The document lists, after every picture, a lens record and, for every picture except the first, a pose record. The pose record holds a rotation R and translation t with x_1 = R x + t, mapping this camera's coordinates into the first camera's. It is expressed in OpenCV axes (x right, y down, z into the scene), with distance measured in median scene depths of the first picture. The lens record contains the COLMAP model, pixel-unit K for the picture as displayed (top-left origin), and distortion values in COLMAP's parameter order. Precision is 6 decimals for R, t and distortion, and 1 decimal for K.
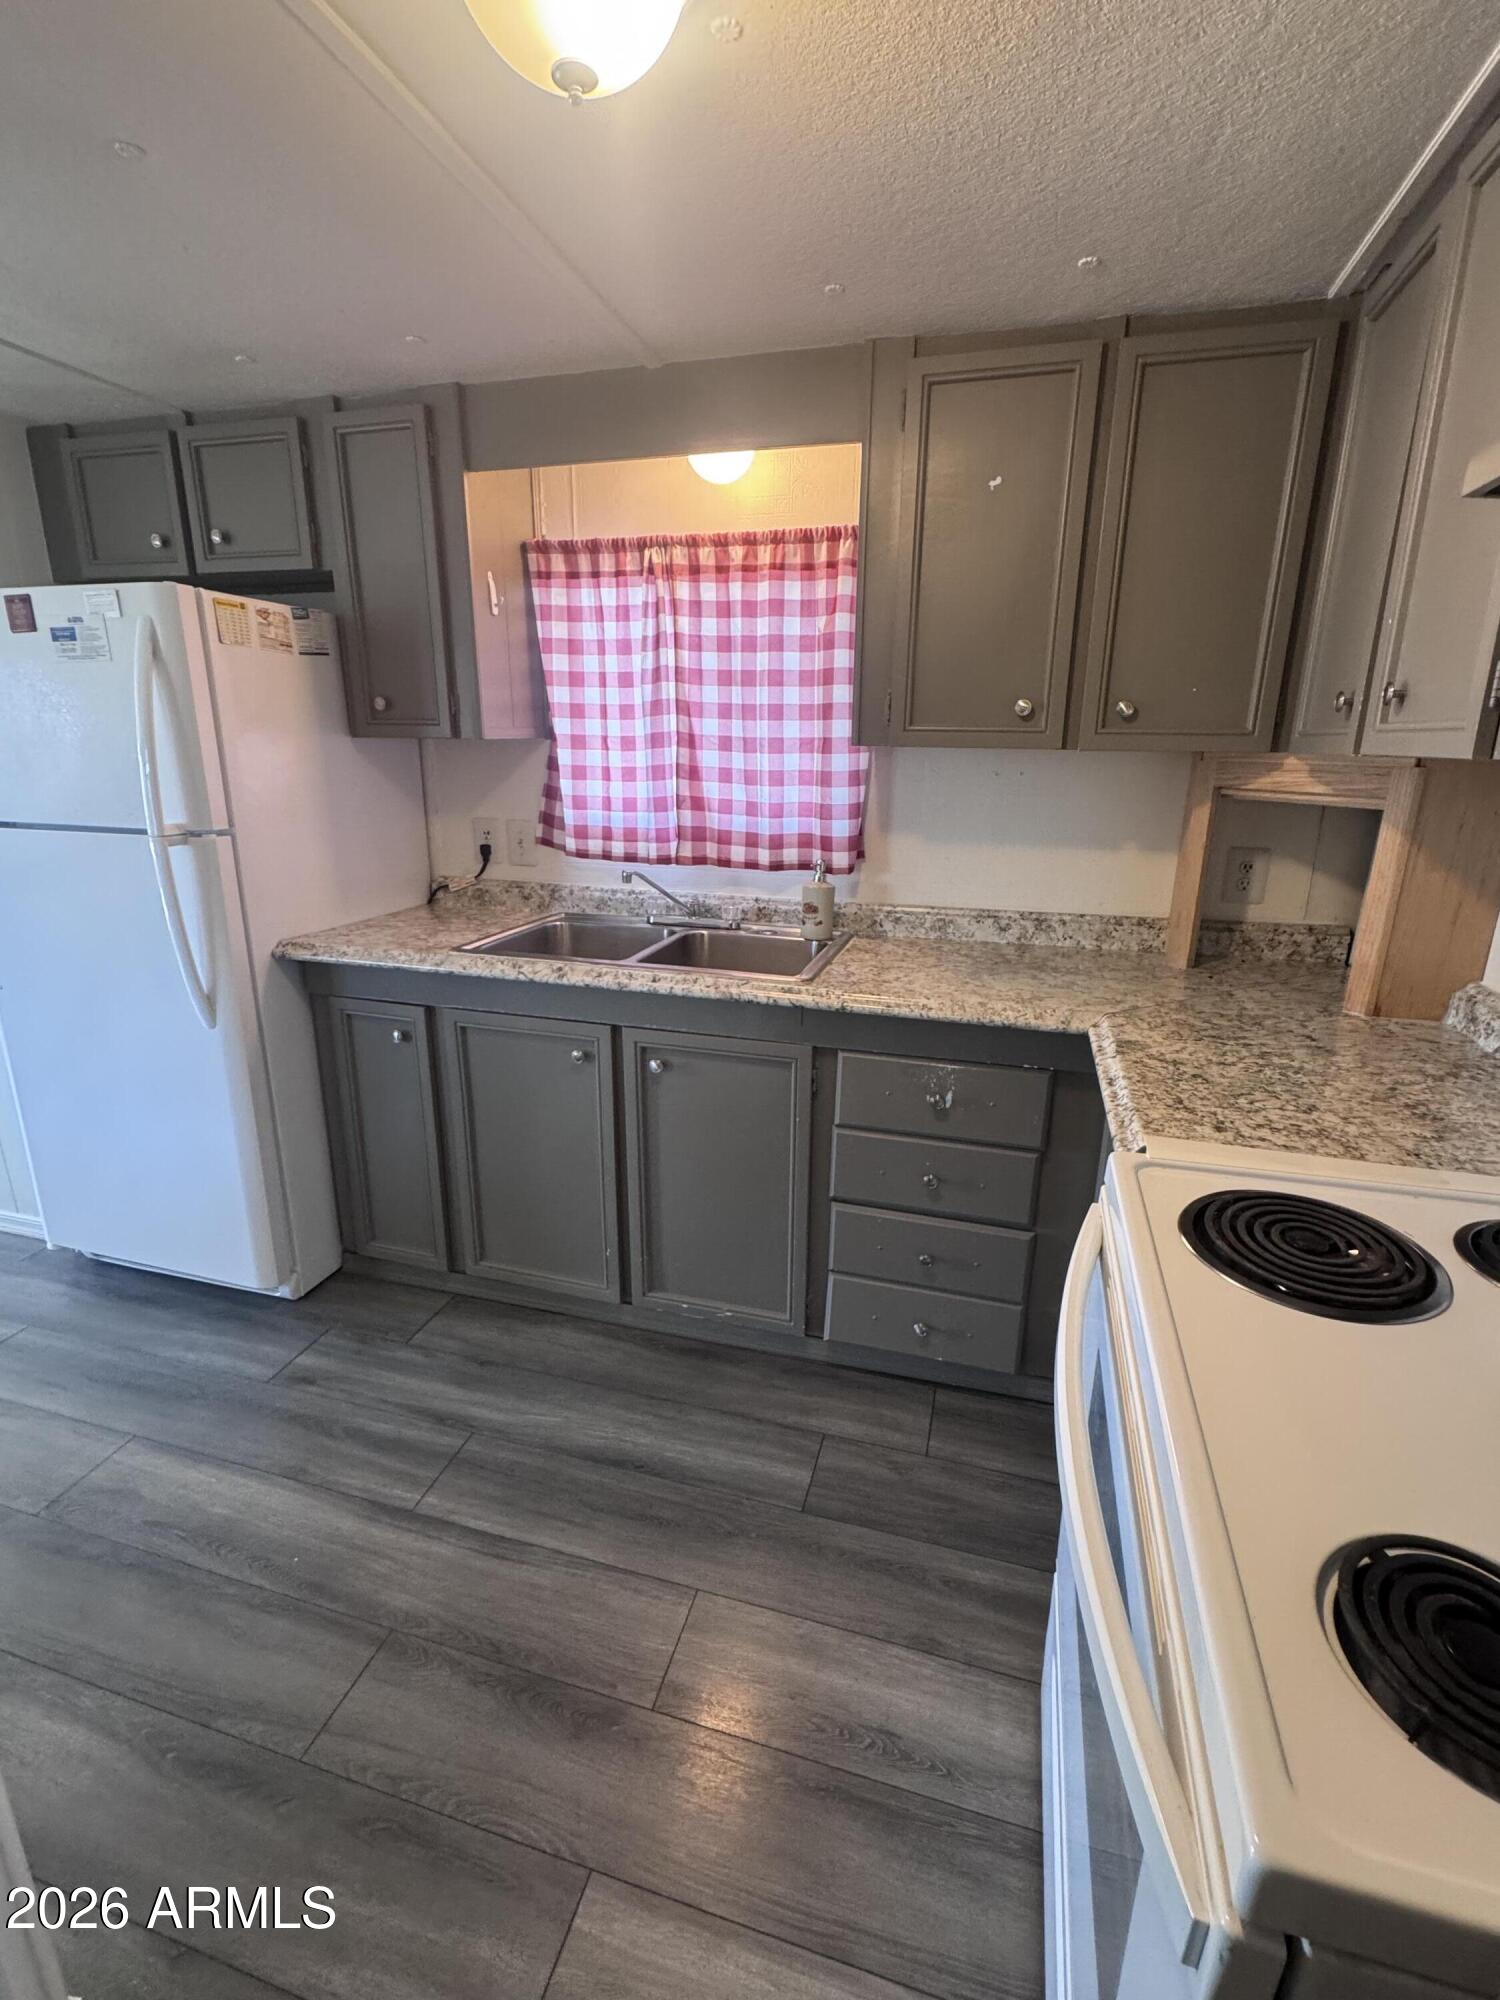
lens RADIAL K [[908.5, 0, 750.7], [0, 908.5, 1008.4], [0, 0, 1]] dist [0.002575, 0.000140]
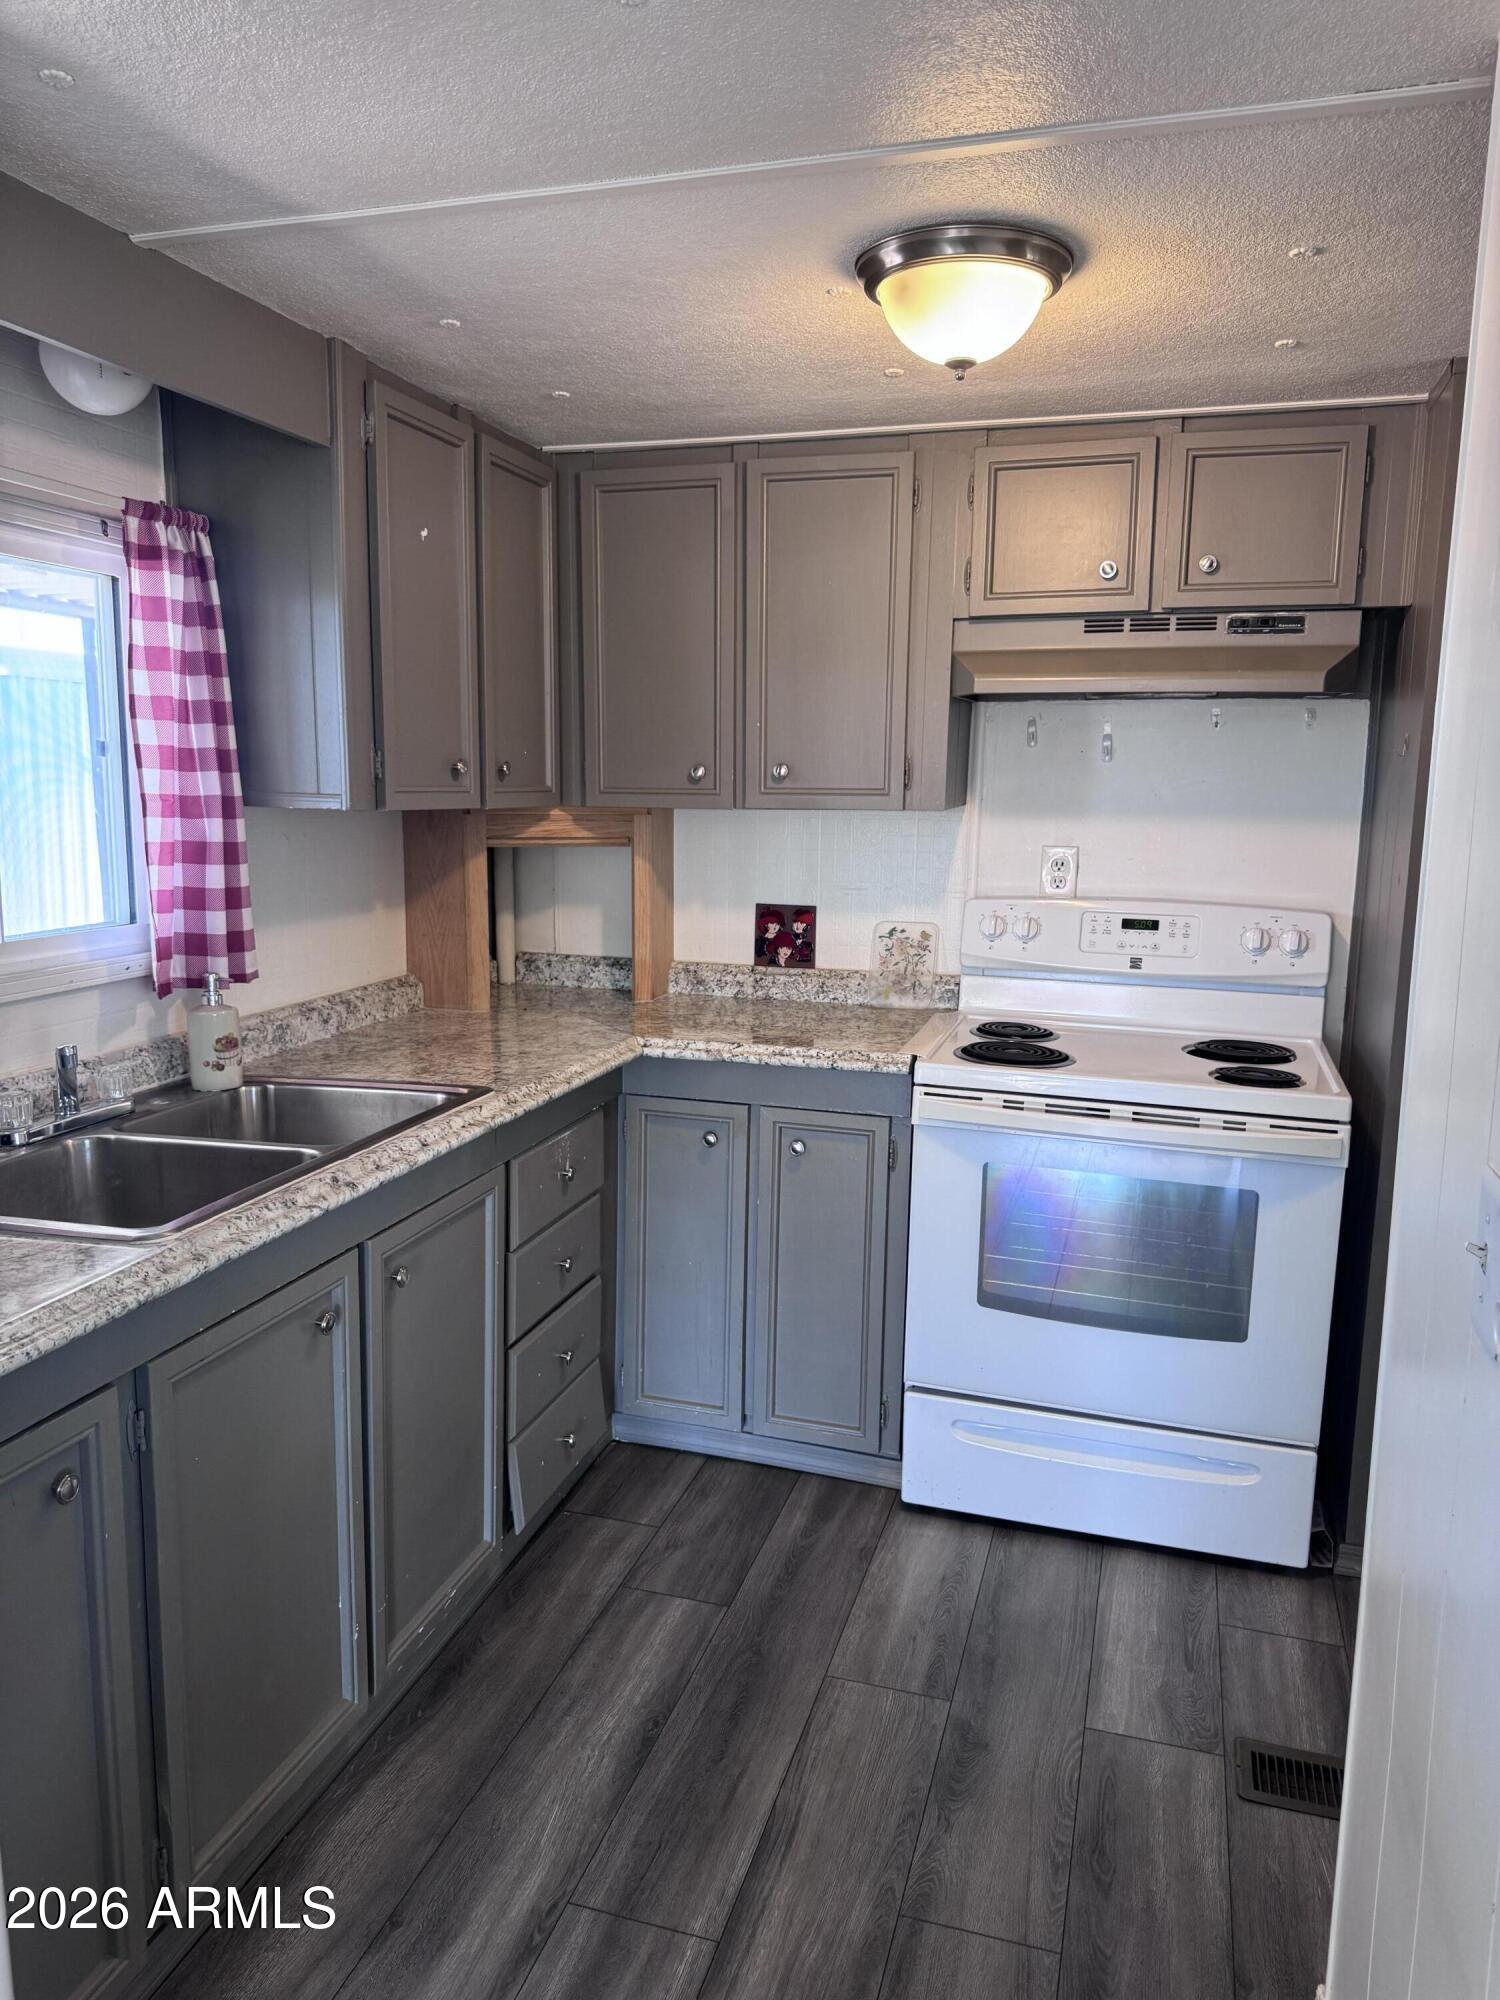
lens RADIAL K [[1408.6, 0, 747.3], [0, 1408.6, 992.4], [0, 0, 1]] dist [-0.028907, -0.014928]
pose [[0.008088, -0.157826, 0.987434, -1.125536], [0.277678, 0.948985, 0.149406, -0.227505], [-0.960640, 0.272980, 0.051500, 0.653418]]
